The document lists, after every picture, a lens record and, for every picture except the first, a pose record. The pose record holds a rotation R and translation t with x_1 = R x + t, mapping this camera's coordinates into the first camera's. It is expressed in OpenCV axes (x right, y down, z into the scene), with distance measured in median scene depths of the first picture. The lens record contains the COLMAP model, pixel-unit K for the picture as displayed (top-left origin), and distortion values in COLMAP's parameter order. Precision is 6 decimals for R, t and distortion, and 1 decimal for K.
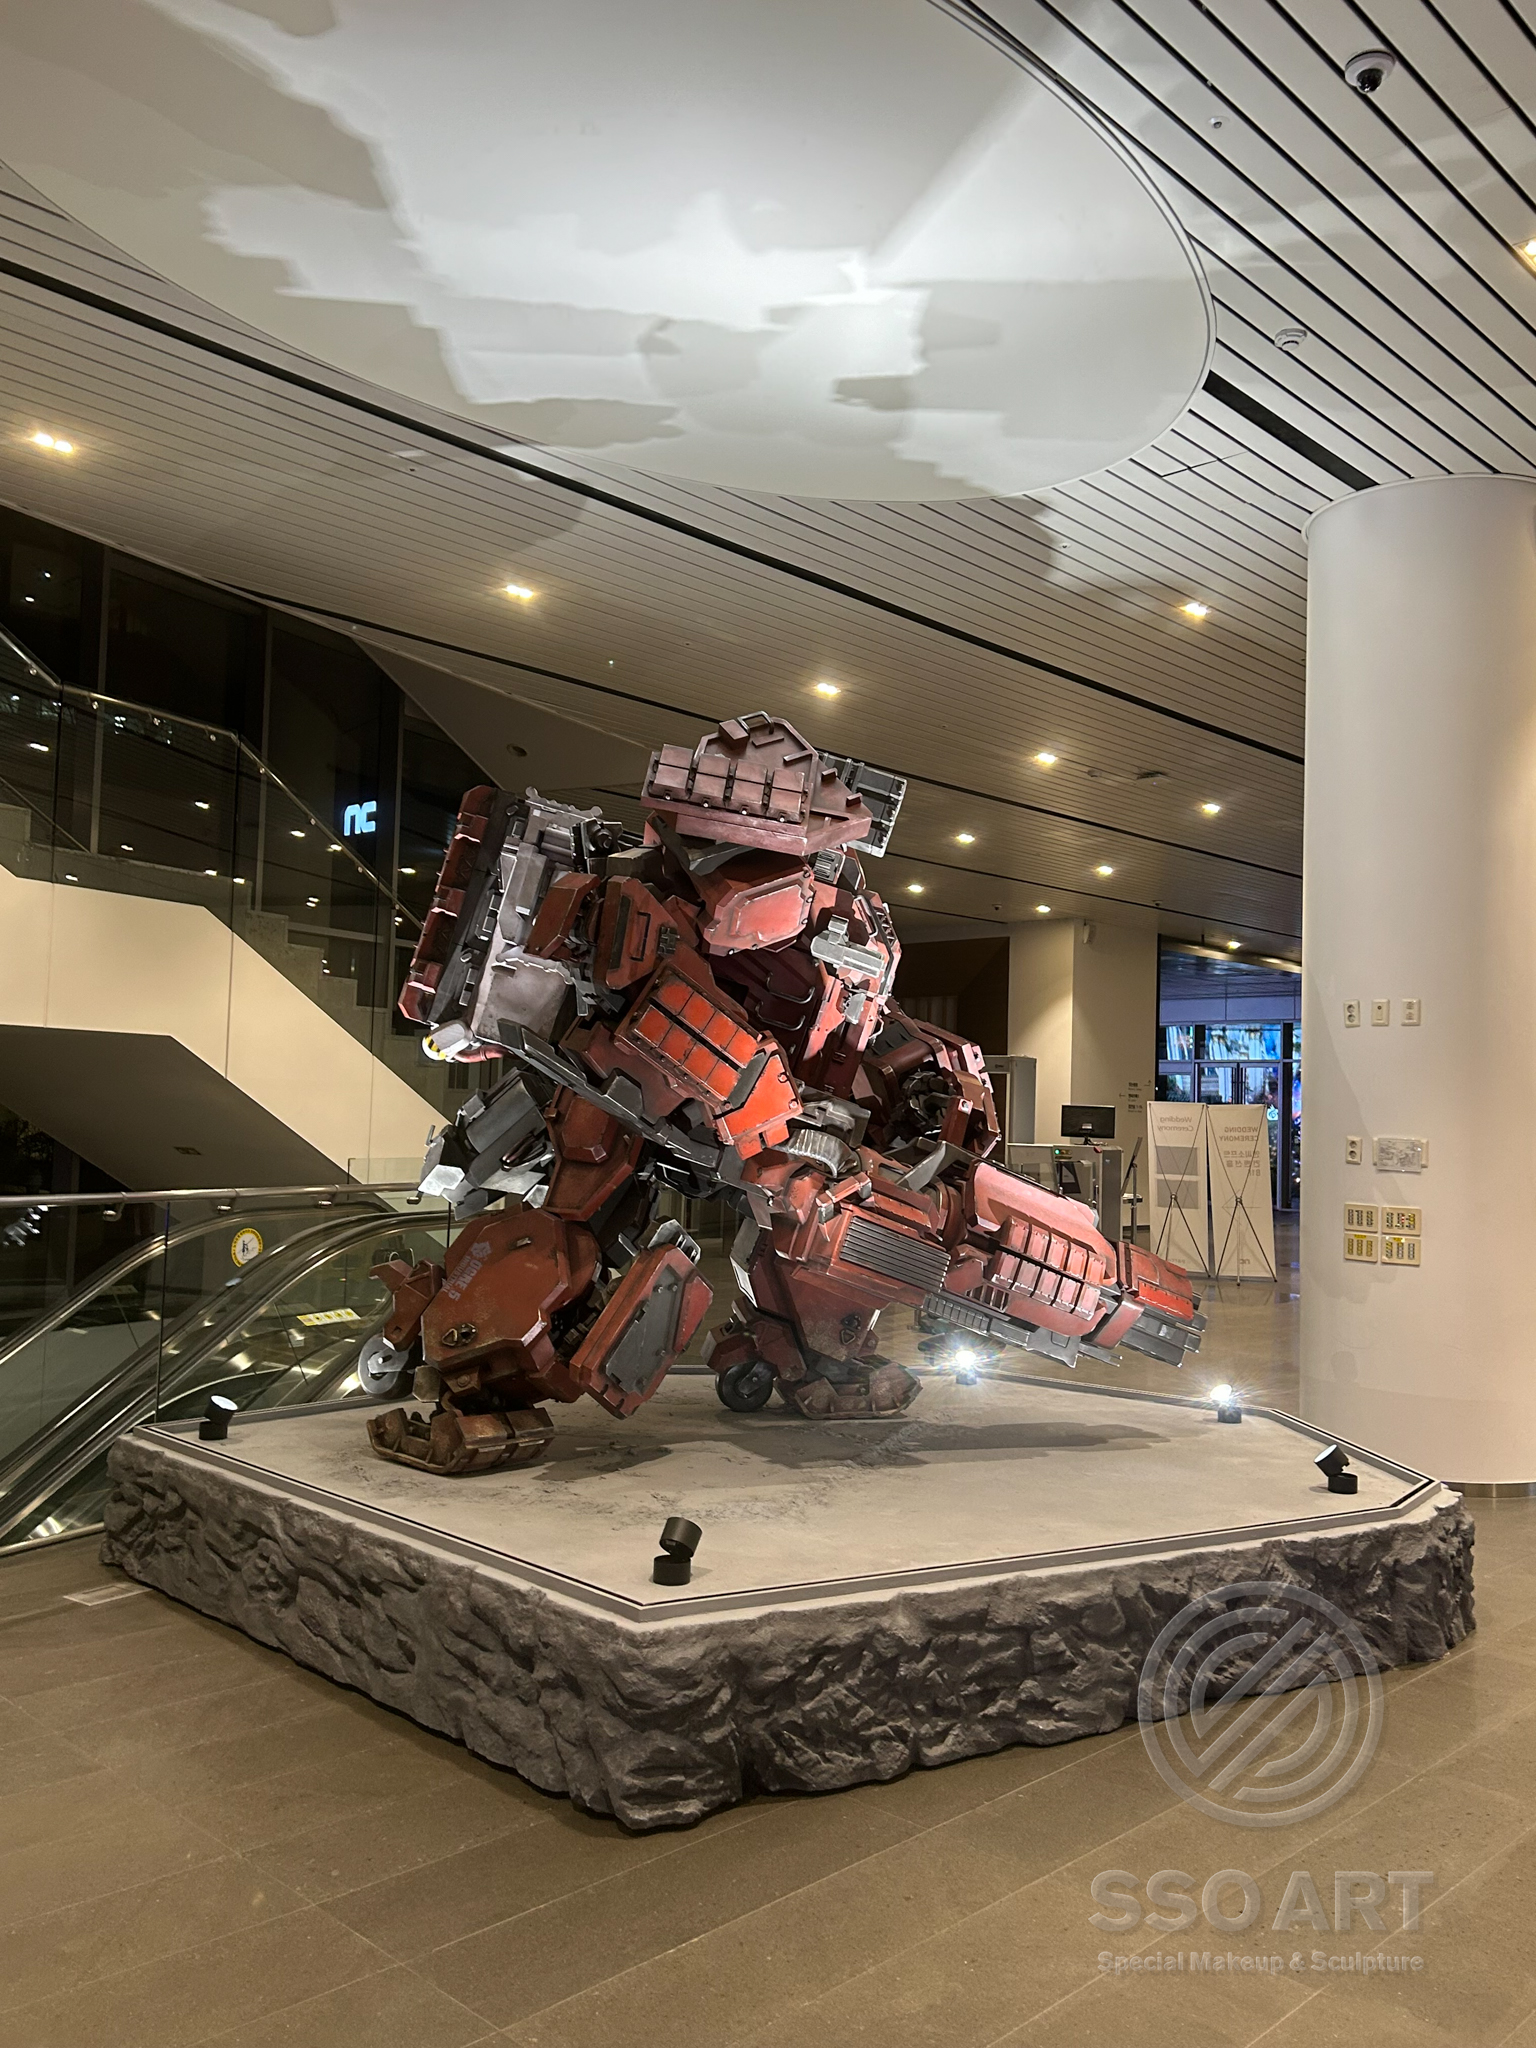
lens RADIAL K [[1621.0, 0, 774.6], [0, 1621.0, 1030.0], [0, 0, 1]] dist [0.023628, 0.004152]
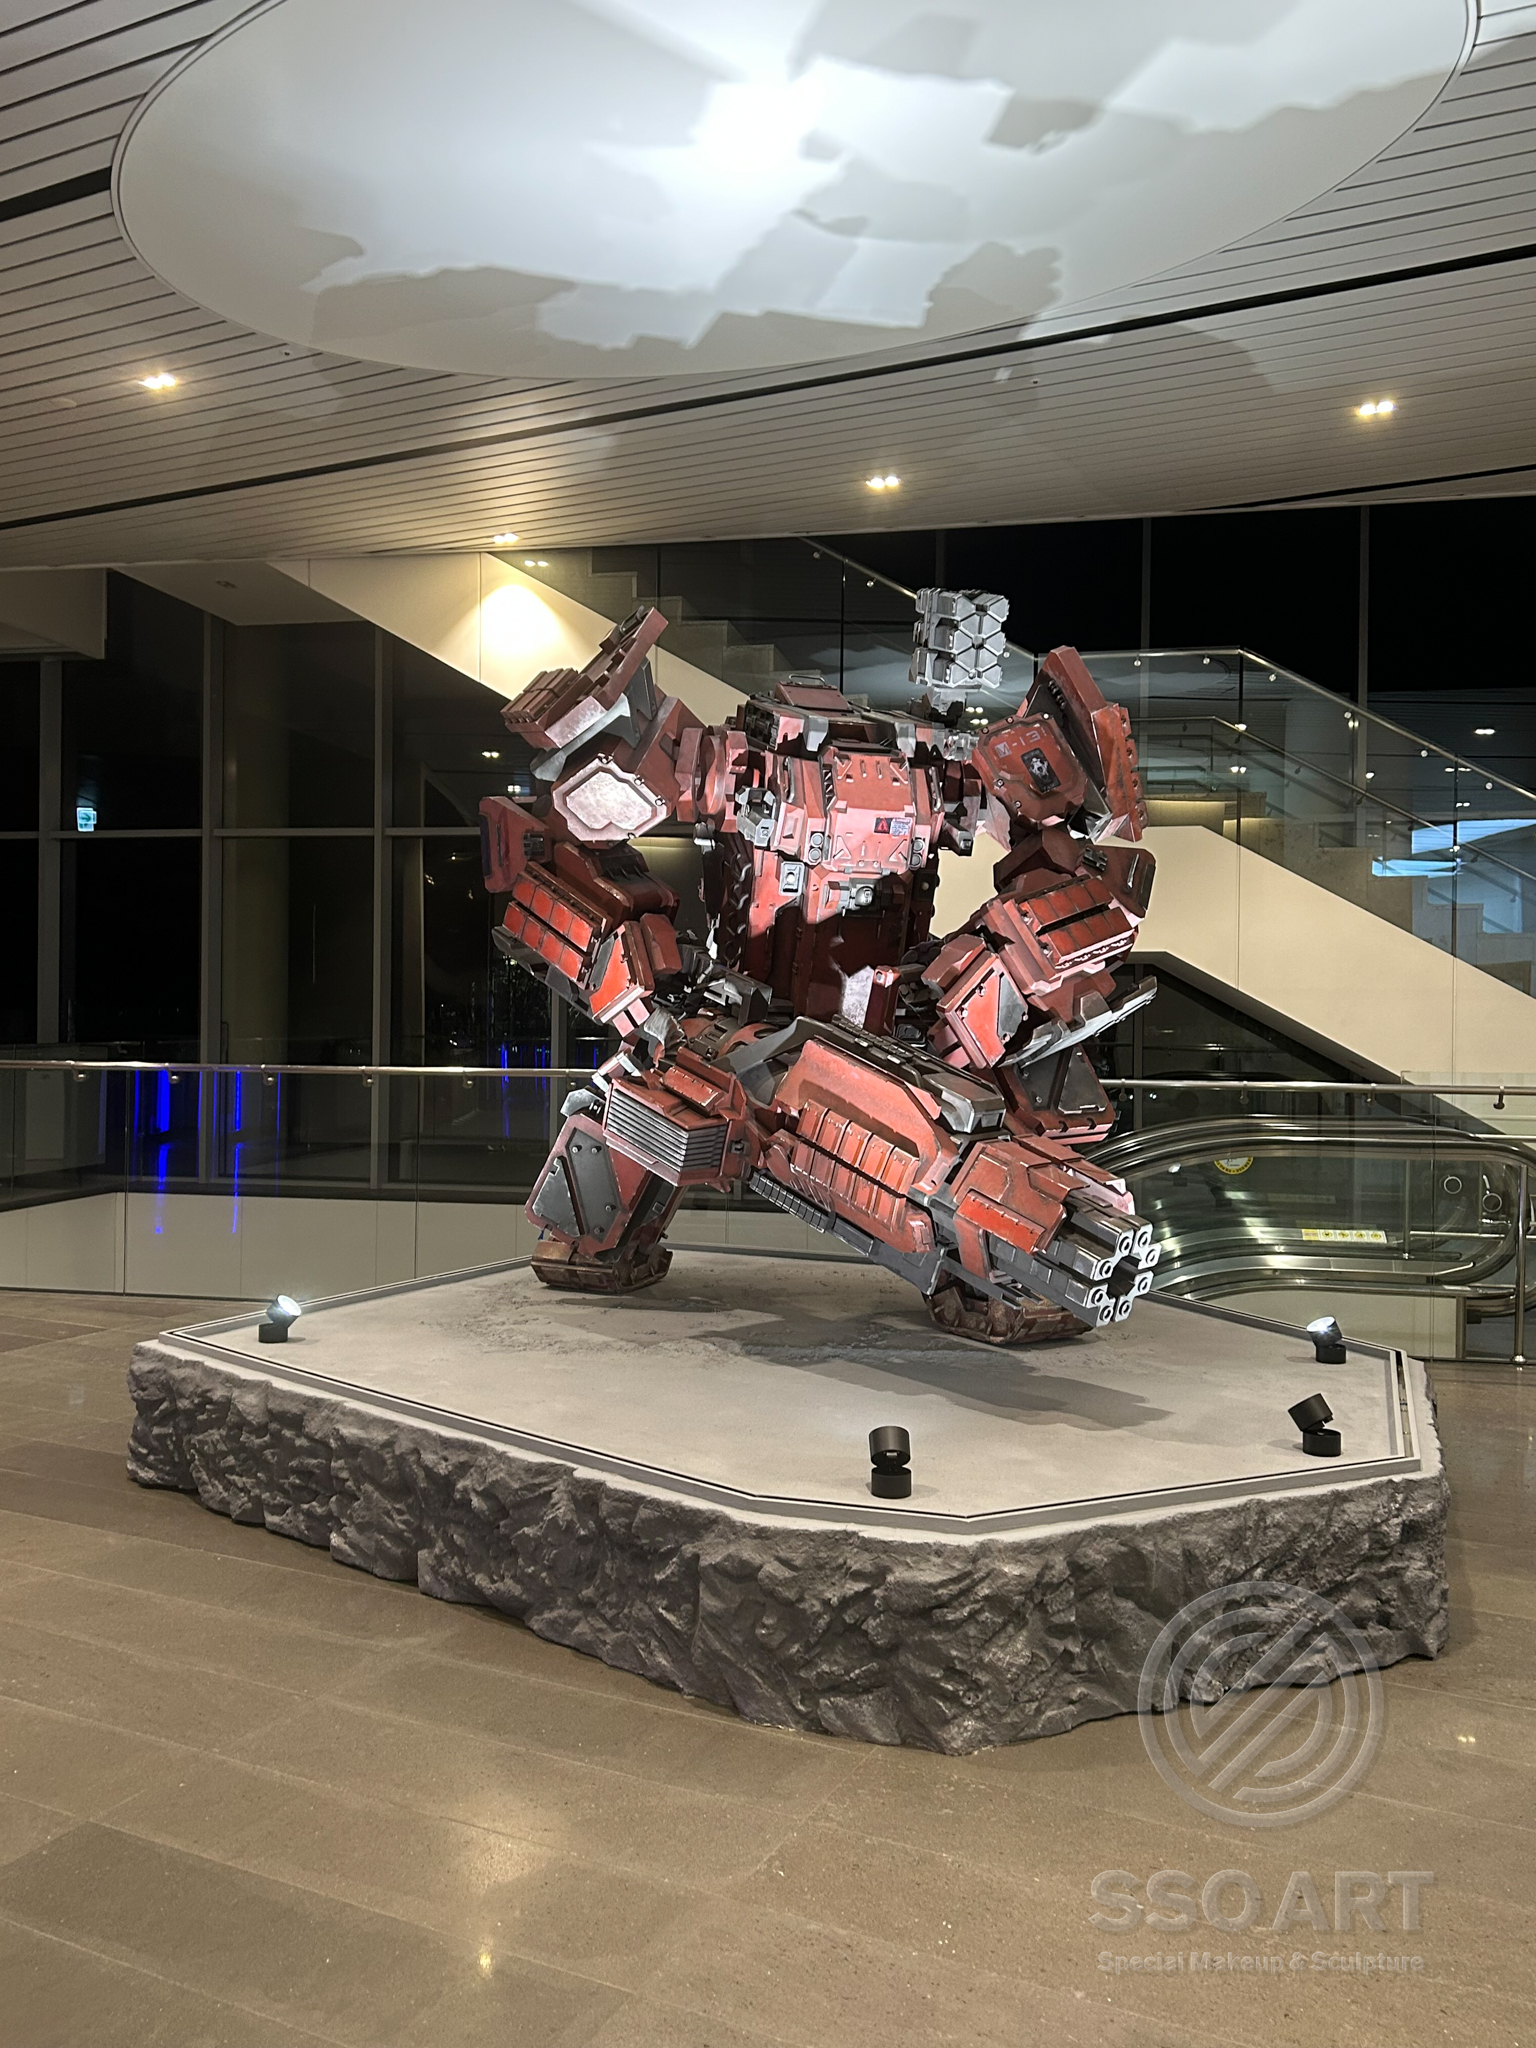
lens RADIAL K [[1618.7, 0, 768.0], [0, 1618.7, 1024.0], [0, 0, 1]] dist [0.070366, -0.091305]
pose [[0.305872, -0.022981, -0.951795, 1.275125], [0.048931, 0.998767, -0.008391, 0.106004], [0.950814, -0.044006, 0.306619, 0.942033]]
